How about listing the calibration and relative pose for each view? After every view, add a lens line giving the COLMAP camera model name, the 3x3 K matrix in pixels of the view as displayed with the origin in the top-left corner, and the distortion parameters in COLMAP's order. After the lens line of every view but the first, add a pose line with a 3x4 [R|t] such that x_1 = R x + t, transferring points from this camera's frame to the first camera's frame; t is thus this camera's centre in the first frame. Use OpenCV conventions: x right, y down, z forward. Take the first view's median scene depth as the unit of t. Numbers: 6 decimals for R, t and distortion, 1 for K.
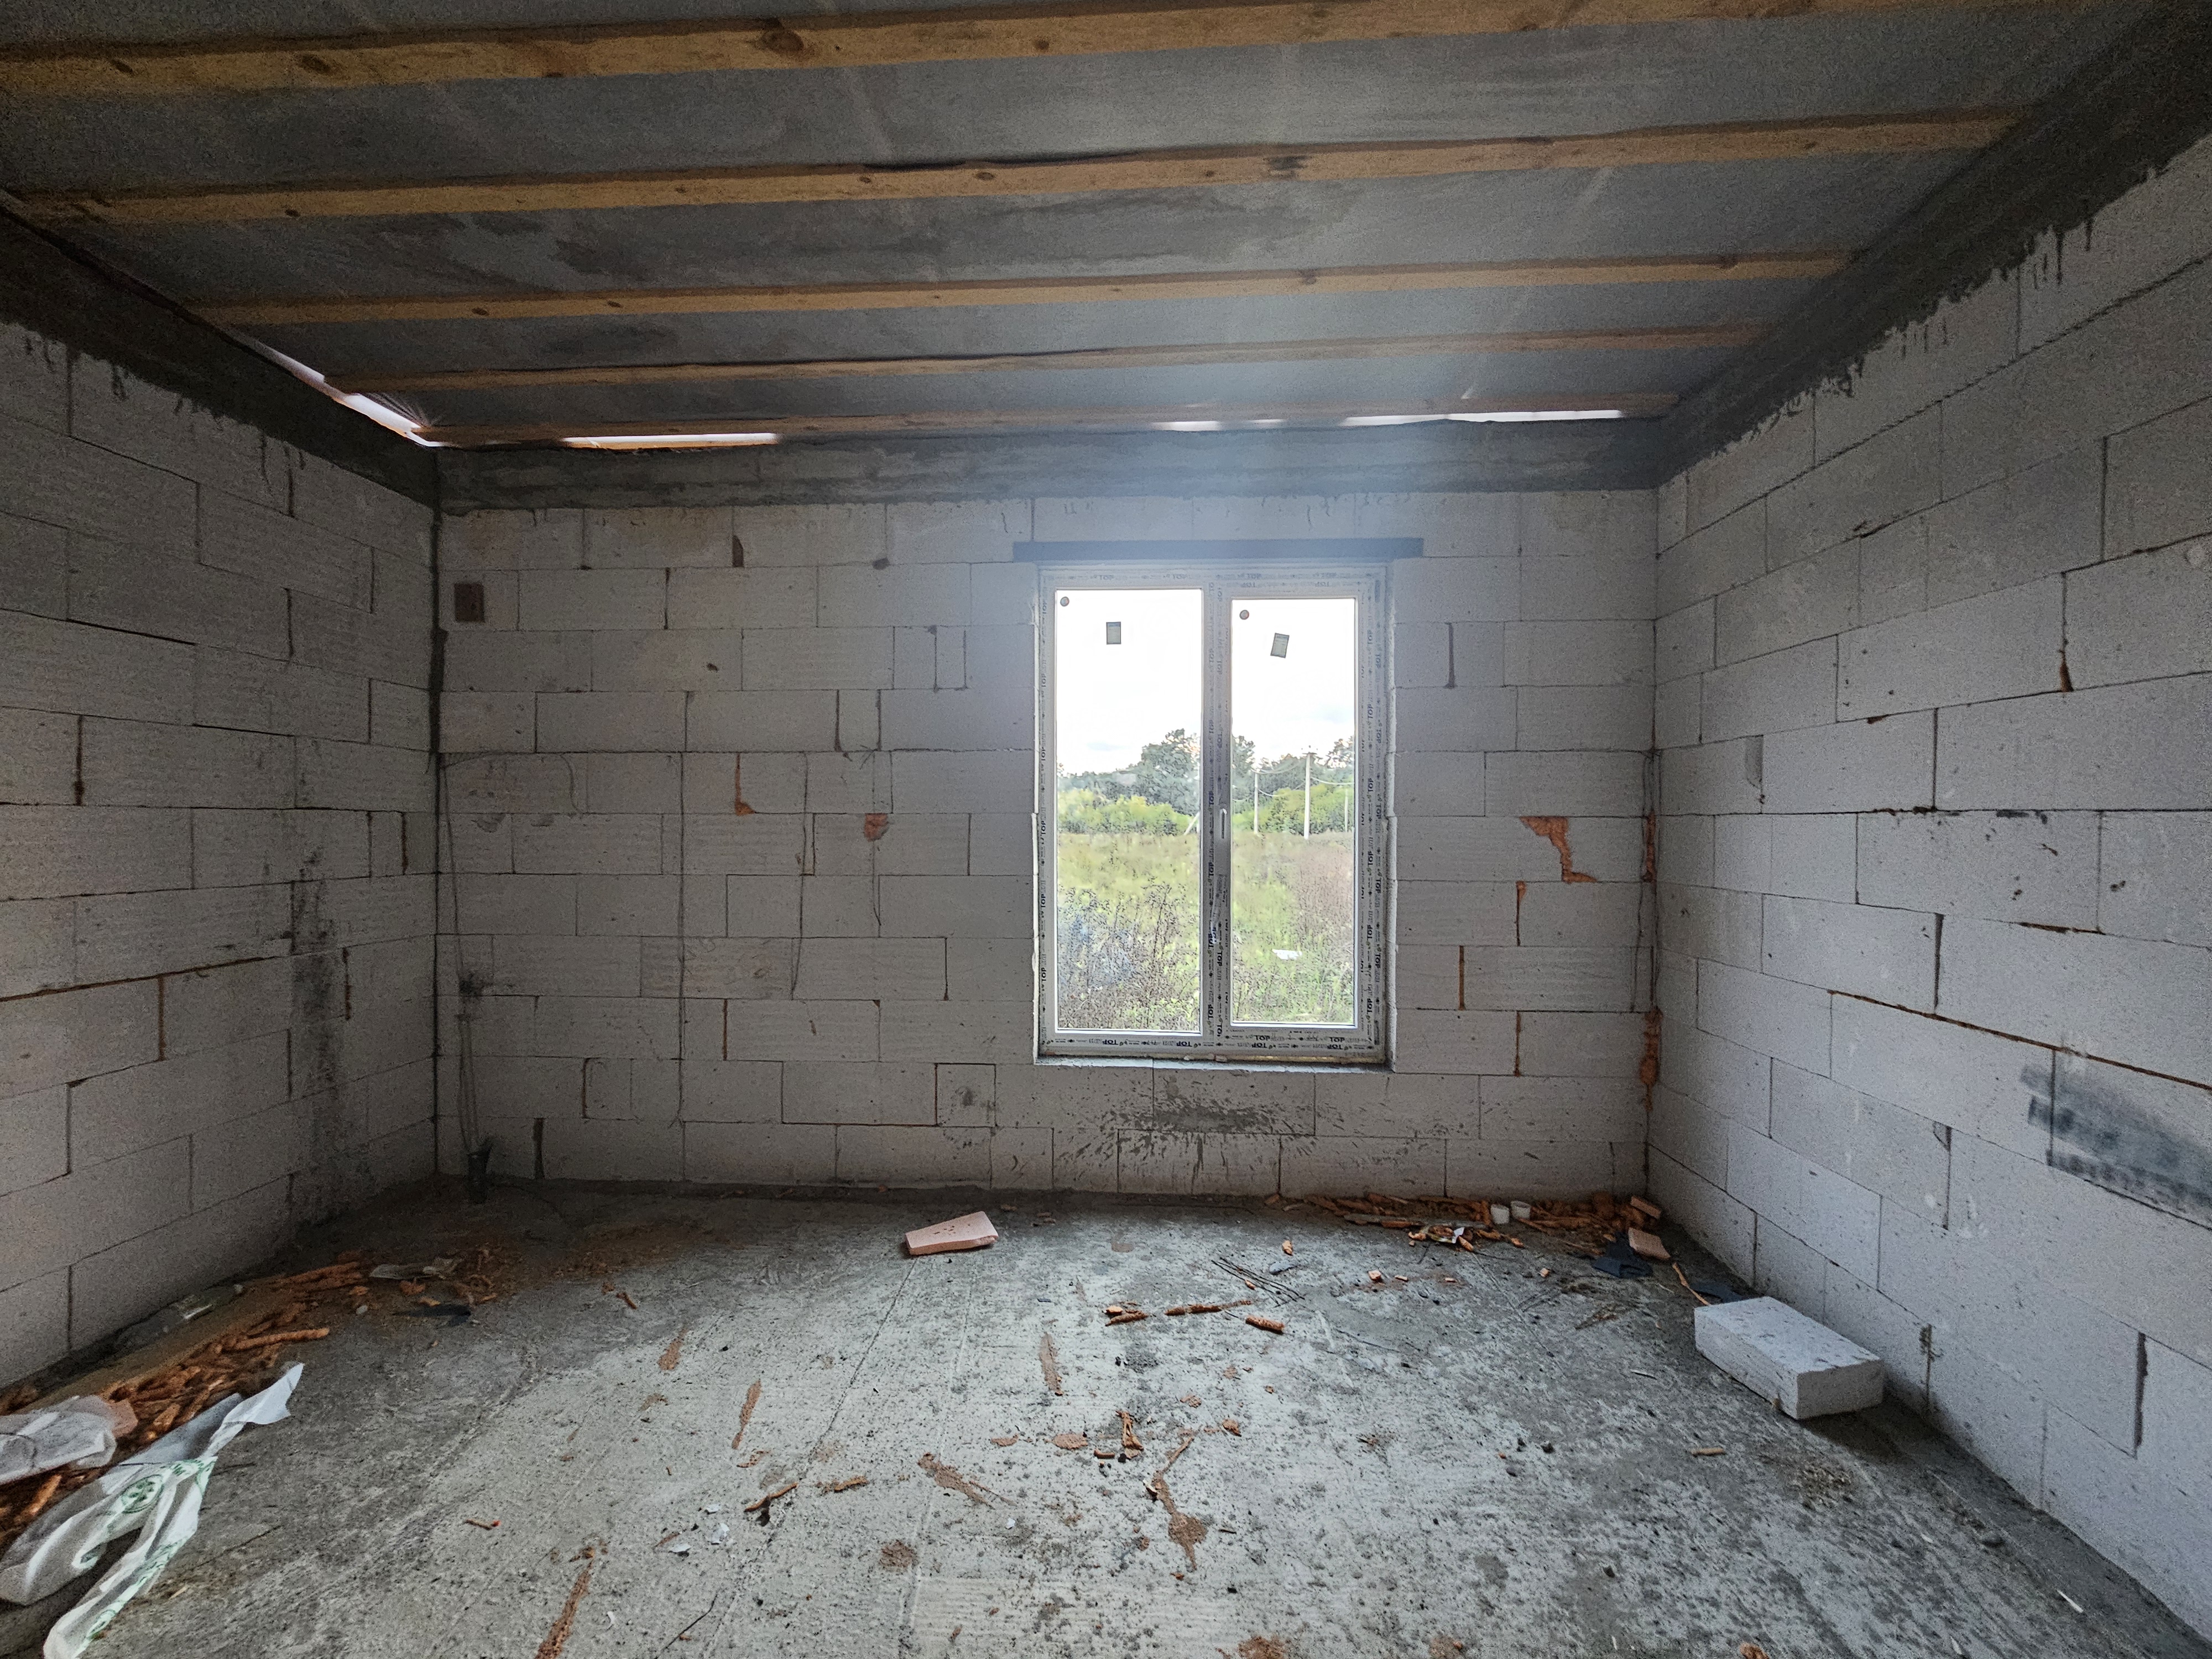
lens RADIAL K [[903.9, 0, 1098.3], [0, 903.9, 831.0], [0, 0, 1]] dist [-0.003672, 0.000698]
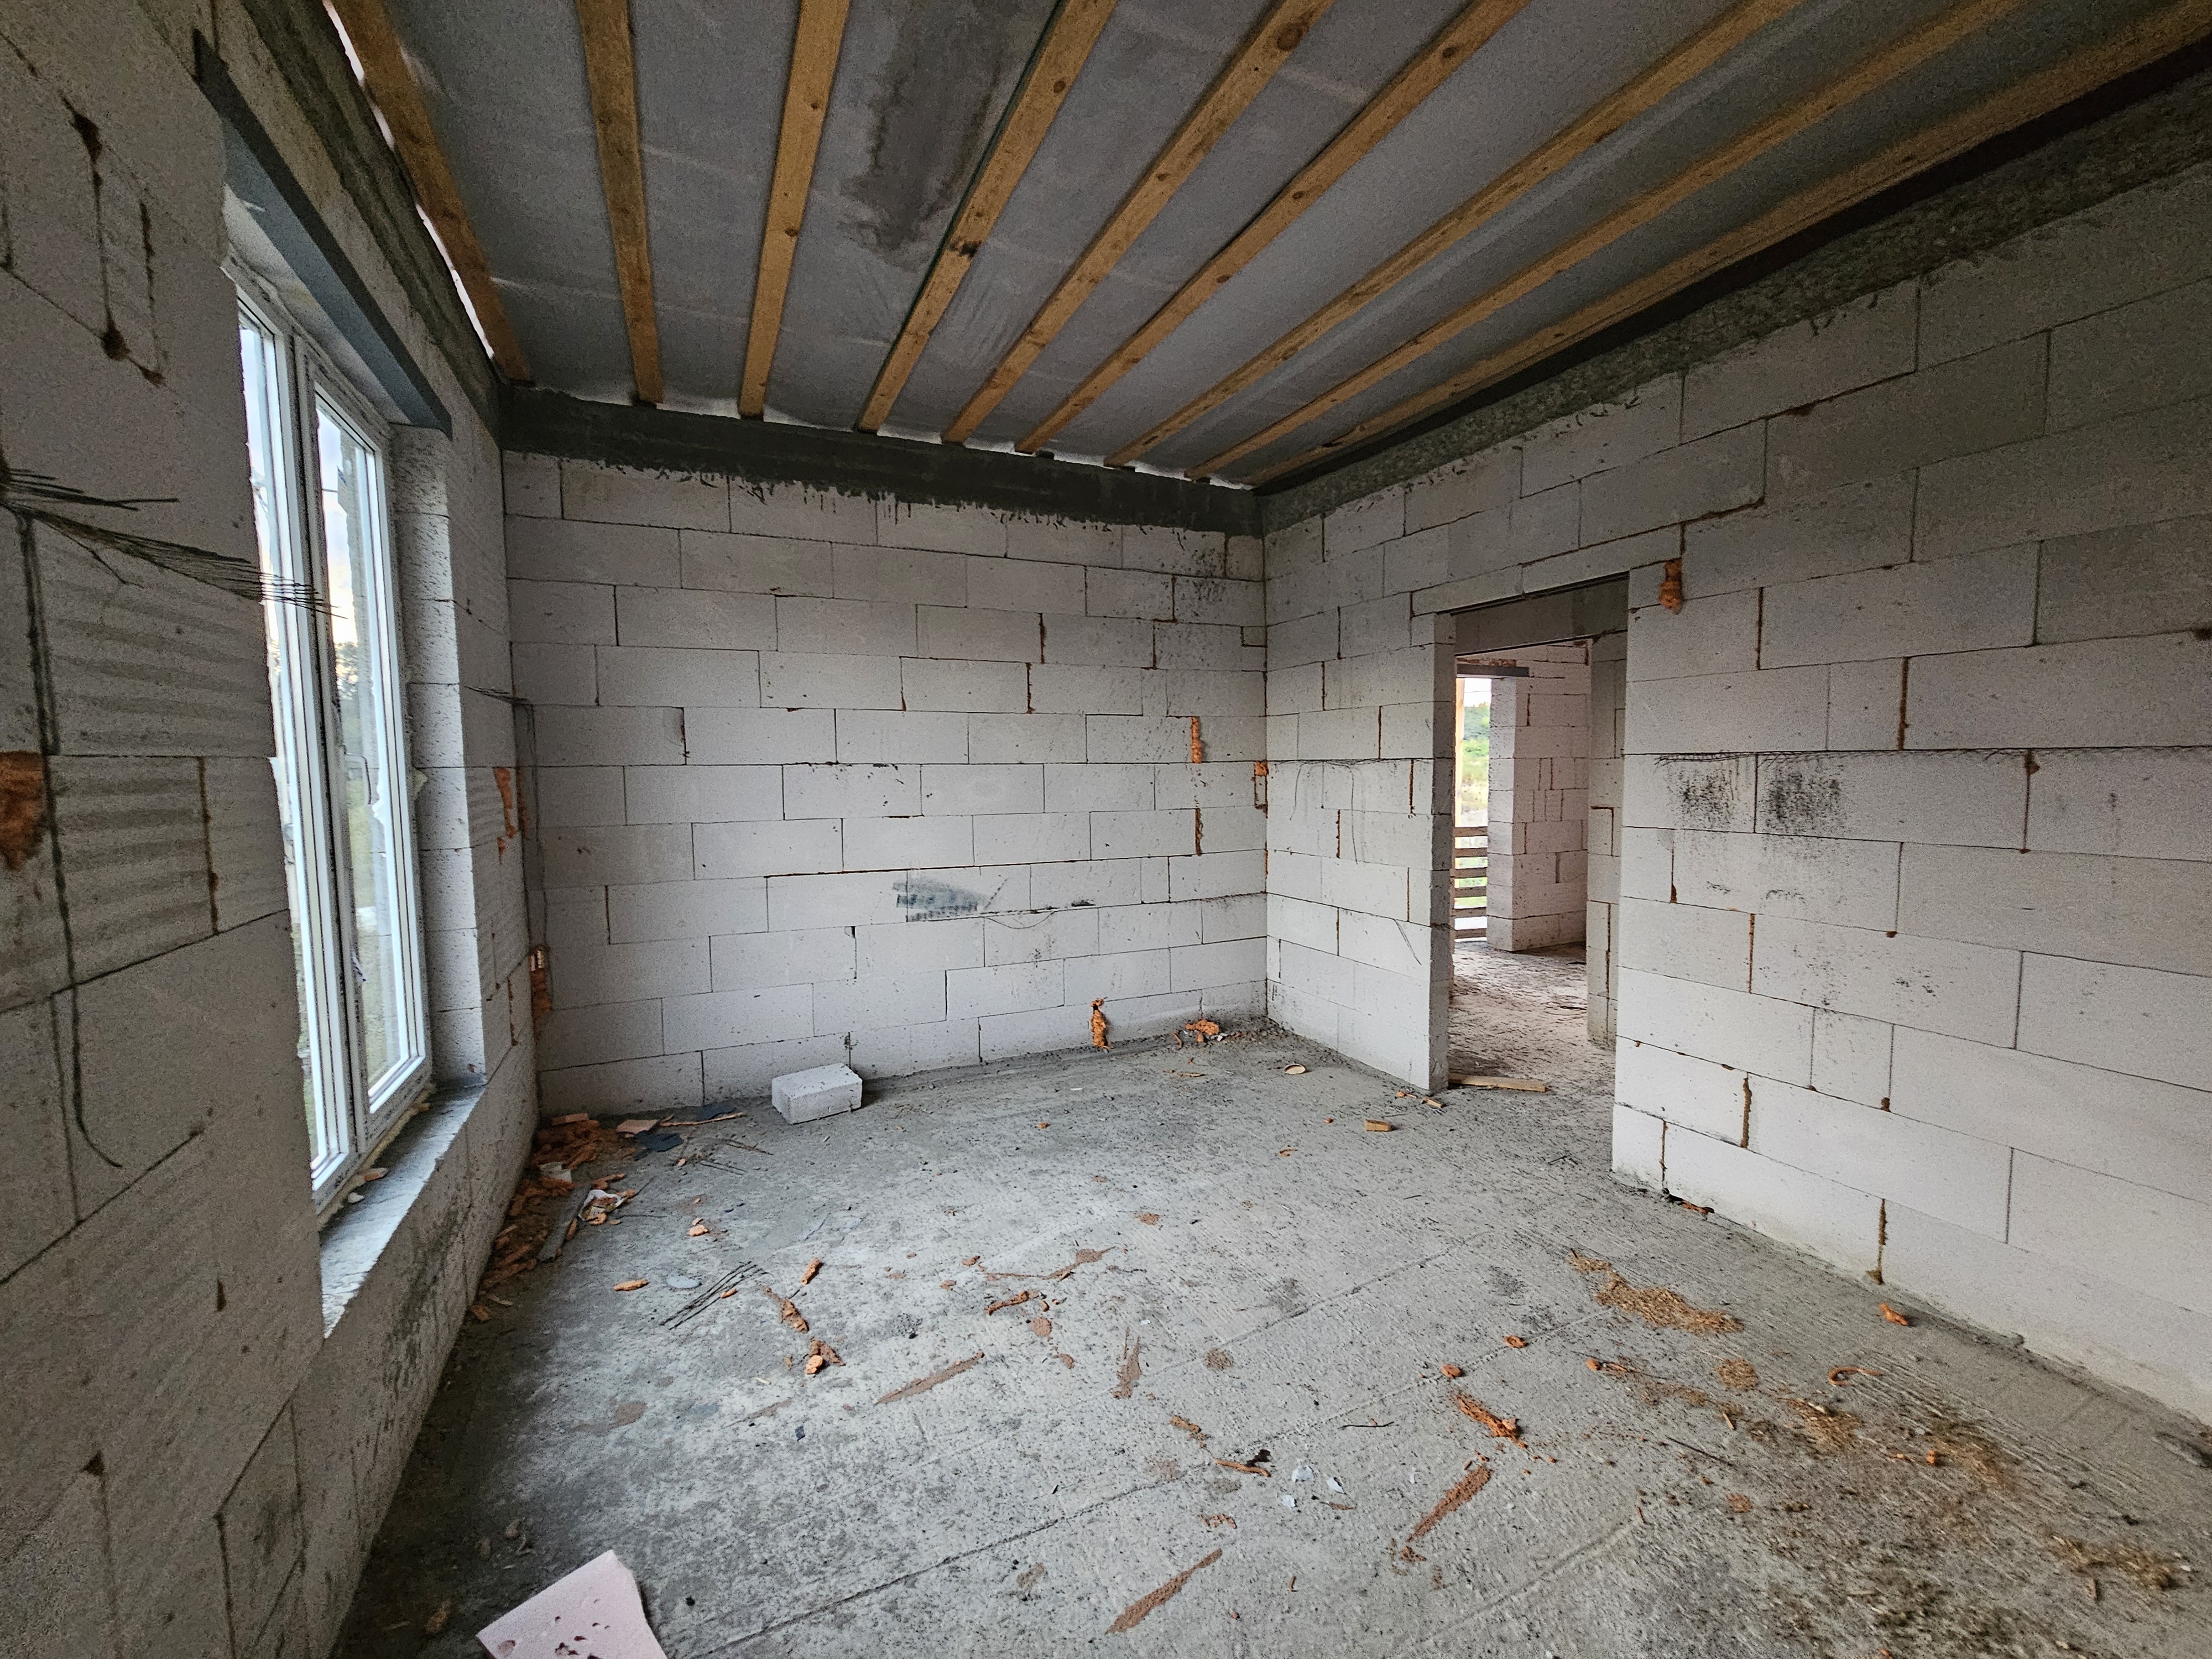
lens RADIAL K [[903.9, 0, 1103.5], [0, 903.9, 832.1], [0, 0, 1]] dist [-0.003672, 0.000698]
pose [[-0.469115, -0.061299, 0.881007, -0.769890], [0.017087, 0.996771, 0.078452, -0.014151], [-0.882972, 0.051857, -0.466553, 1.079438]]
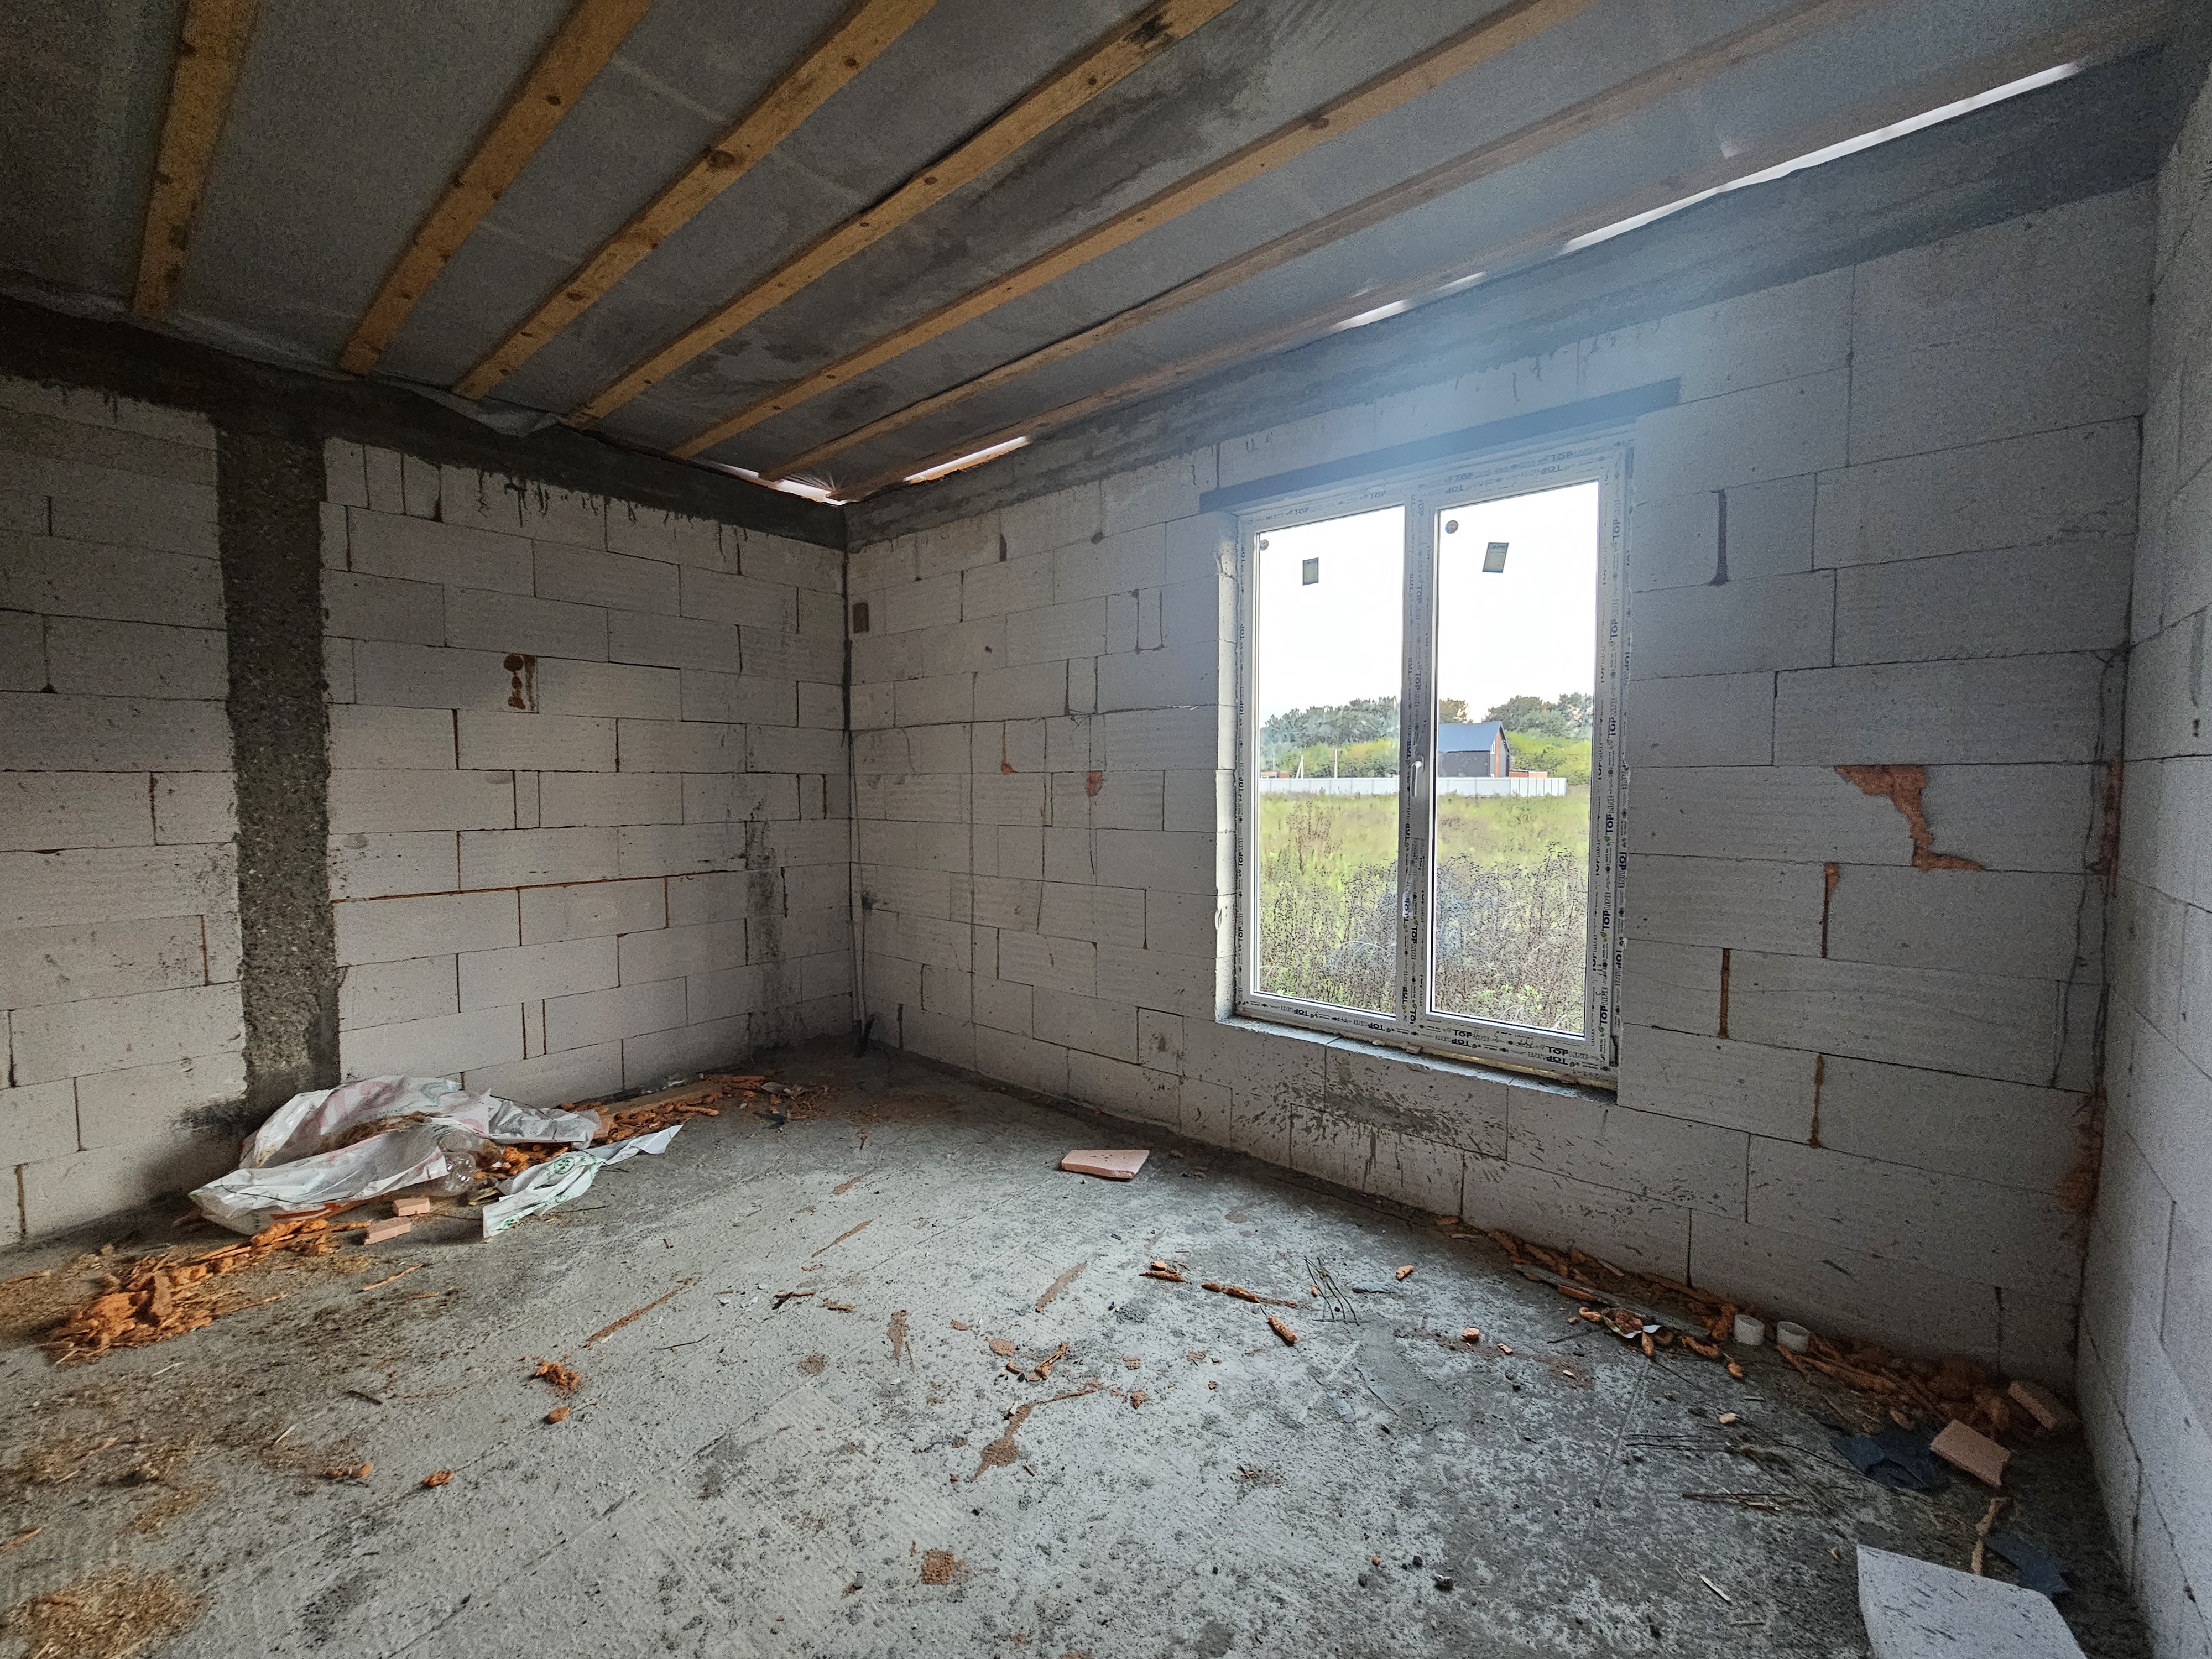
lens RADIAL K [[903.9, 0, 1104.8], [0, 903.9, 833.4], [0, 0, 1]] dist [-0.003672, 0.000698]
pose [[0.796682, 0.030659, -0.603620, 0.537079], [-0.000718, 0.998760, 0.049781, 0.001409], [0.604398, -0.039226, 0.795716, 0.175799]]
